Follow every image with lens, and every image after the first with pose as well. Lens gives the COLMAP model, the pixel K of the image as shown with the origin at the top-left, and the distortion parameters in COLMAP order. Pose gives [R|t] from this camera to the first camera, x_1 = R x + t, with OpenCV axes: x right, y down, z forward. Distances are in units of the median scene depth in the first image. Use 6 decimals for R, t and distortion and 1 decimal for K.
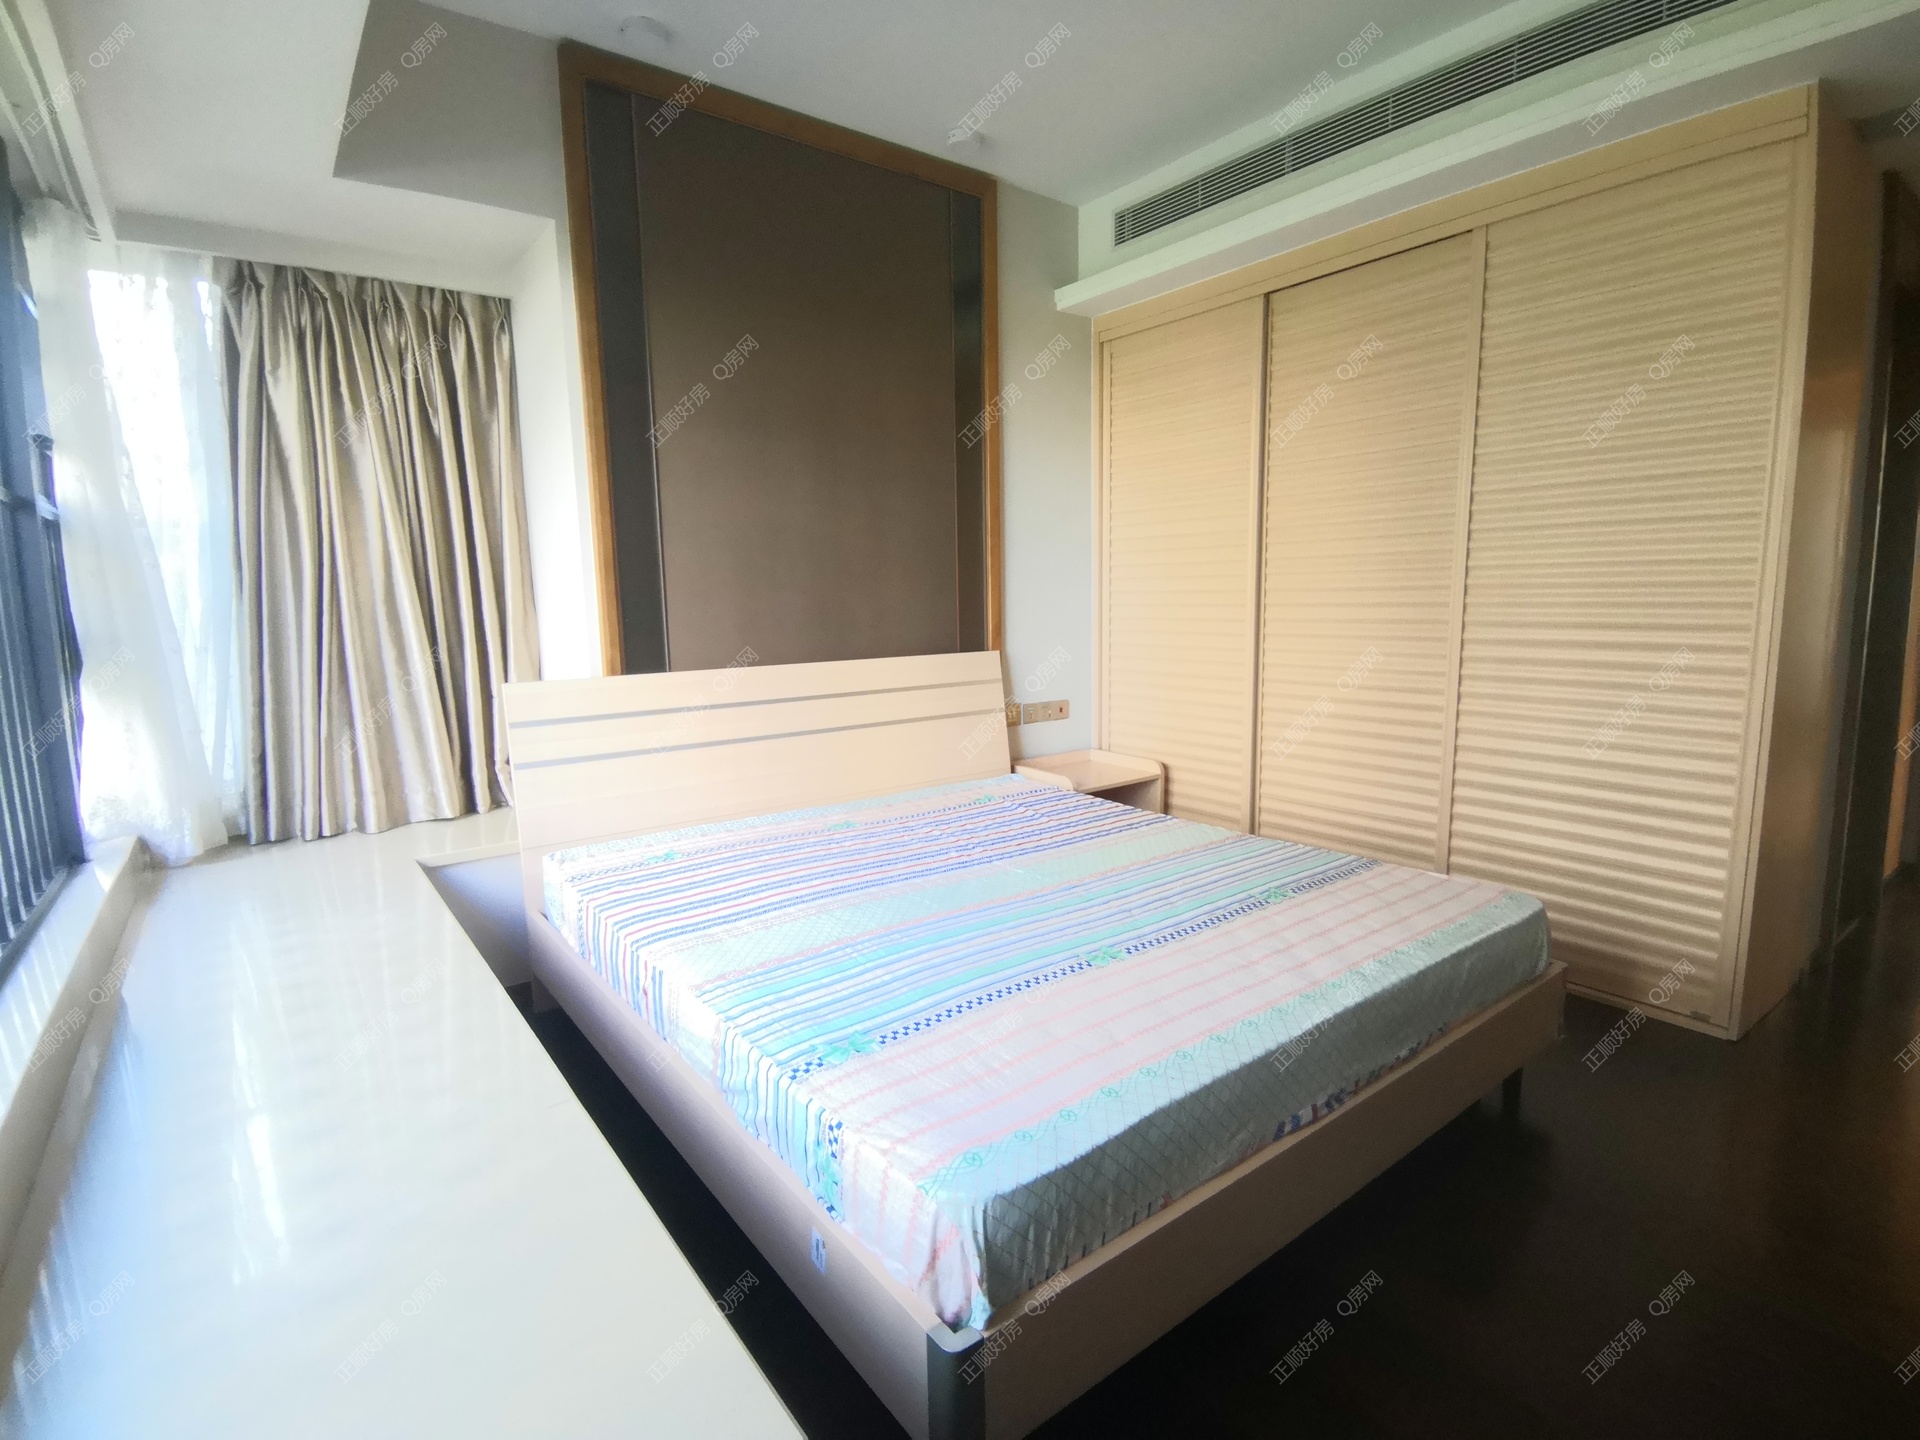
lens RADIAL K [[943.3, 0, 957.6], [0, 943.3, 715.7], [0, 0, 1]] dist [-0.001934, -0.004599]
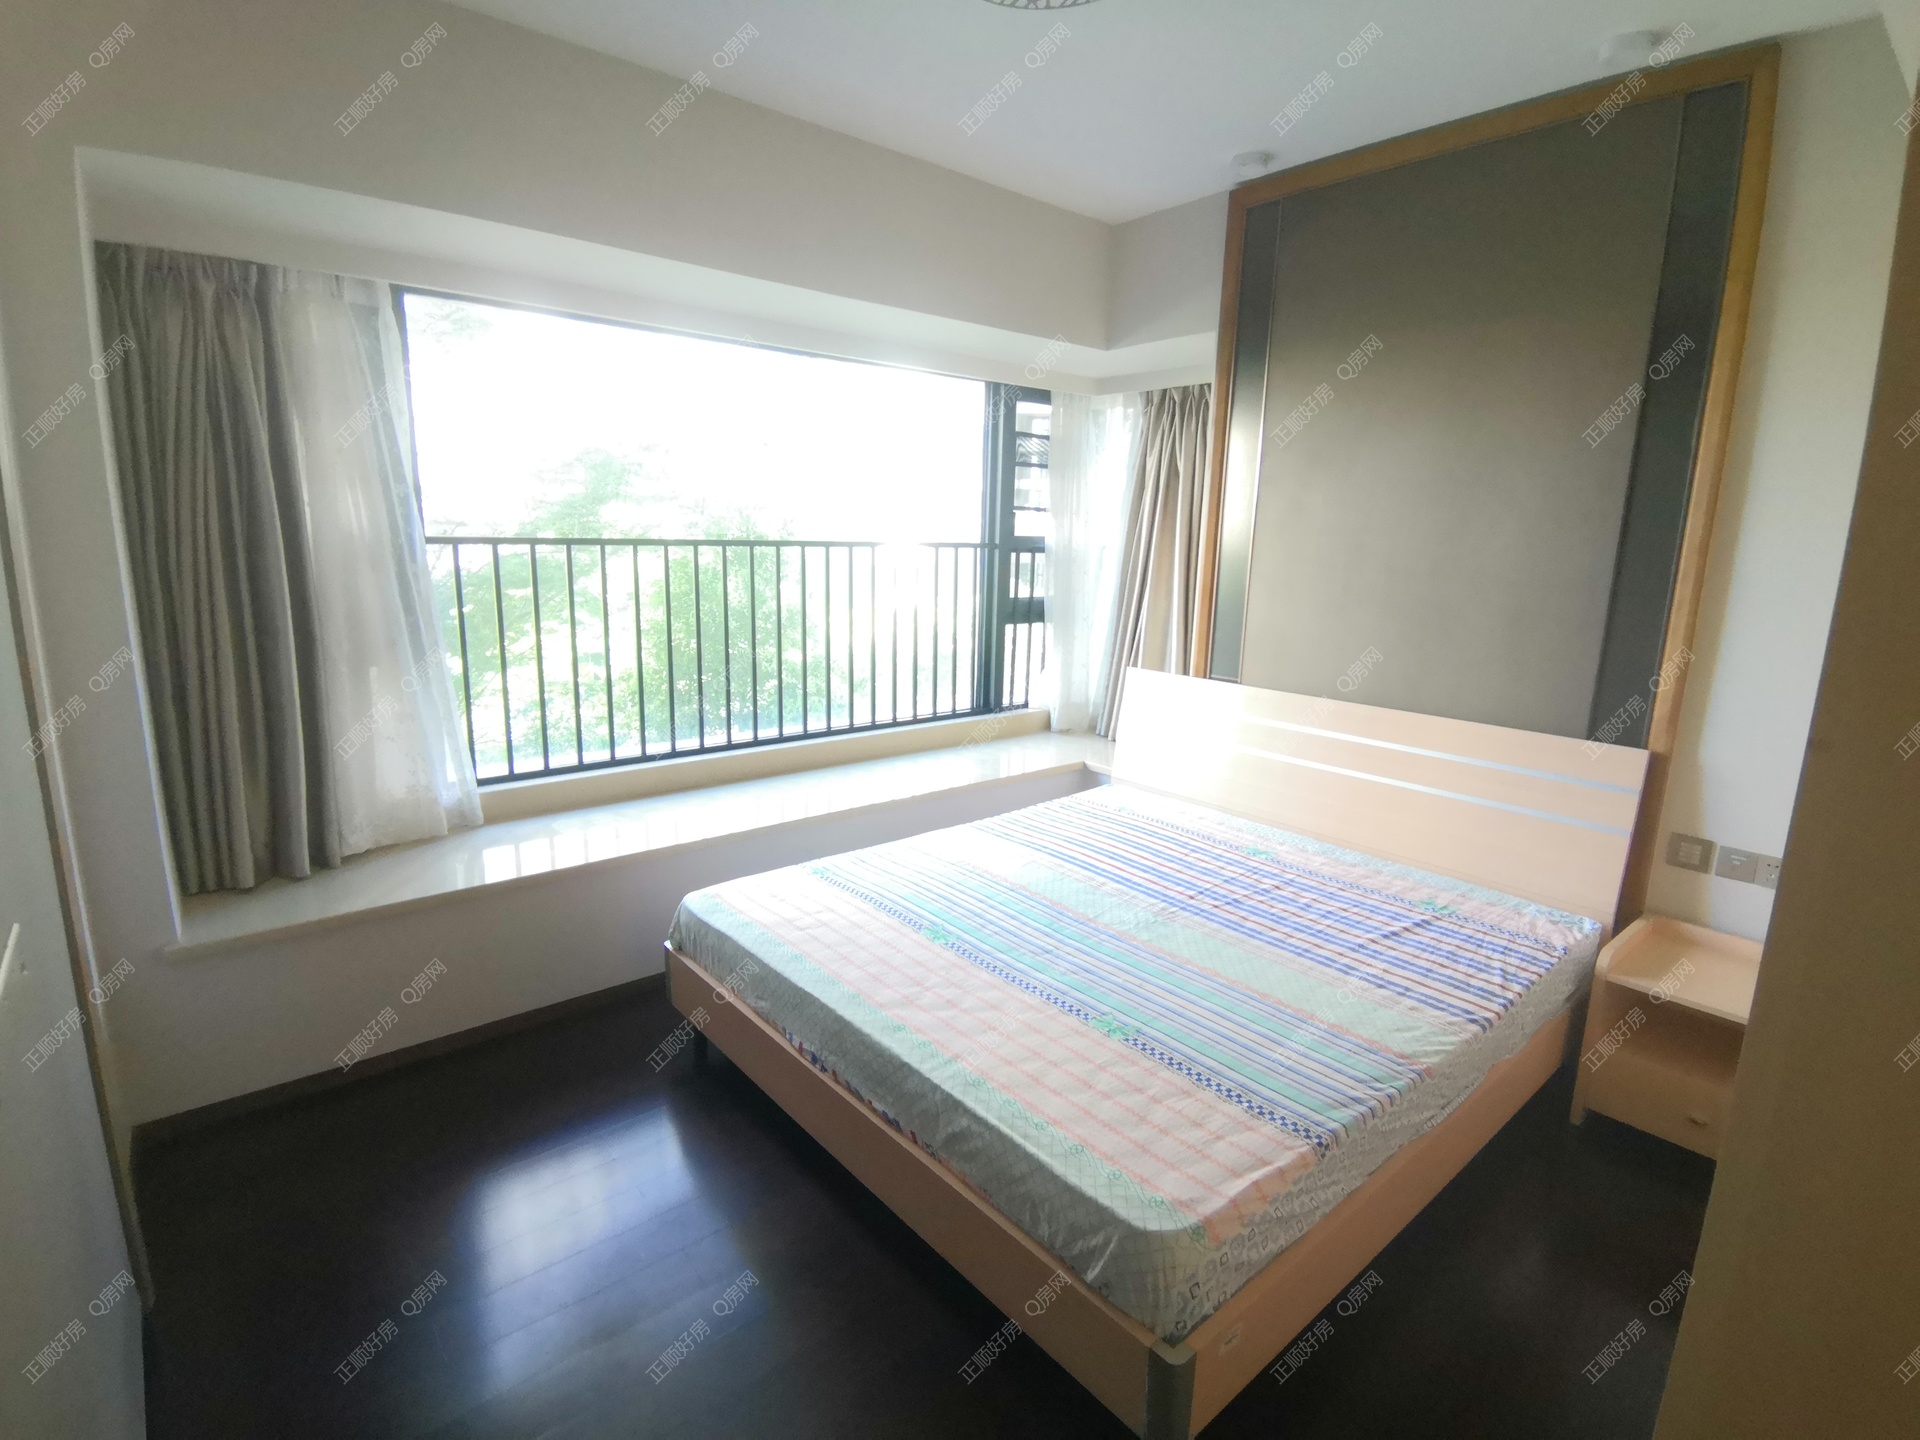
lens RADIAL K [[943.3, 0, 958.7], [0, 943.3, 718.5], [0, 0, 1]] dist [-0.001934, -0.004599]
pose [[0.046494, 0.217751, -0.974896, 0.977480], [-0.151388, 0.966215, 0.208592, -0.226240], [0.987380, 0.137889, 0.077888, 0.623527]]
